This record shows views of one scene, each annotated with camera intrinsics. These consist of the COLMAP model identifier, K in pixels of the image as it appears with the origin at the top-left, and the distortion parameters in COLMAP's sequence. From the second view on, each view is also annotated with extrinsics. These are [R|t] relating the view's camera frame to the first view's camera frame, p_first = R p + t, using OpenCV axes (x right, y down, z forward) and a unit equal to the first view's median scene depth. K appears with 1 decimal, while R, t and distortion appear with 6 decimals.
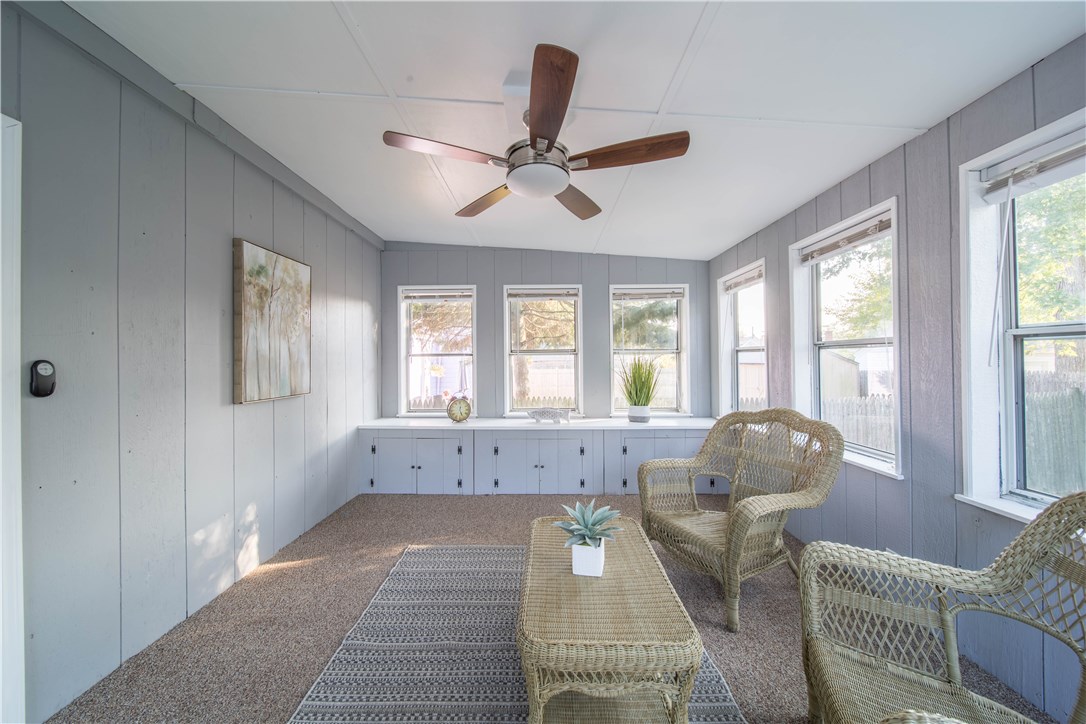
lens RADIAL K [[384.1, 0, 543.6], [0, 384.1, 358.6], [0, 0, 1]] dist [-0.004226, -0.001558]
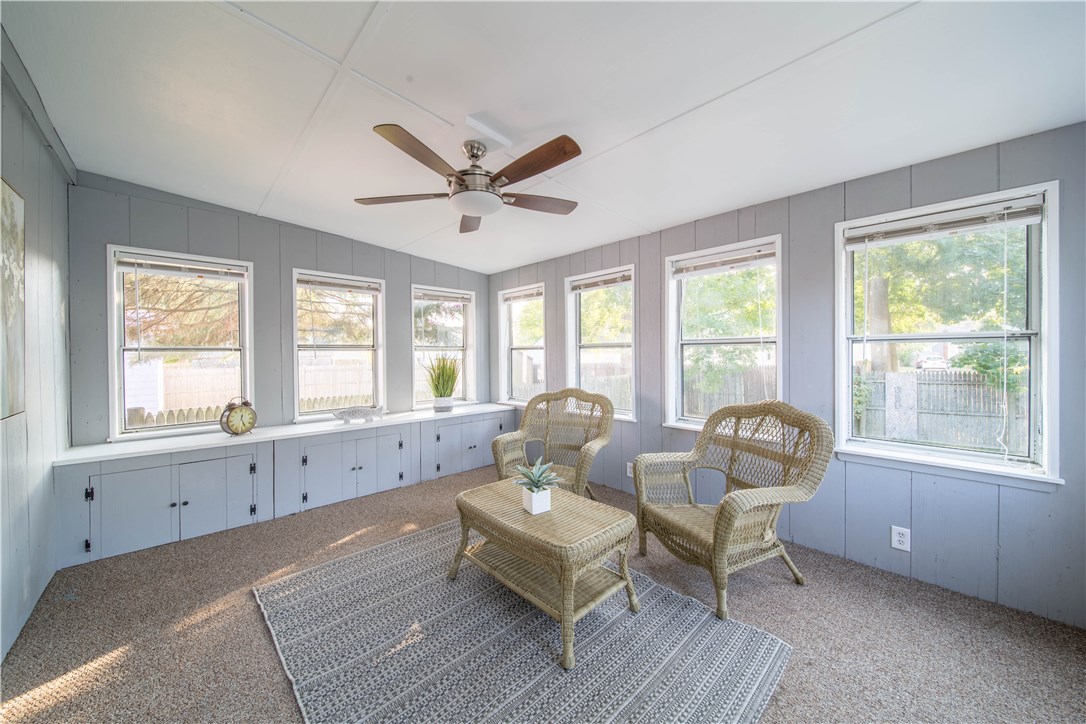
lens RADIAL K [[384.1, 0, 539.4], [0, 384.1, 359.1], [0, 0, 1]] dist [-0.004226, -0.001558]
pose [[0.717118, -0.005931, 0.696926, -0.345184], [-0.001167, 0.999952, 0.009711, 0.001564], [-0.696951, -0.007777, 0.717077, 0.010849]]
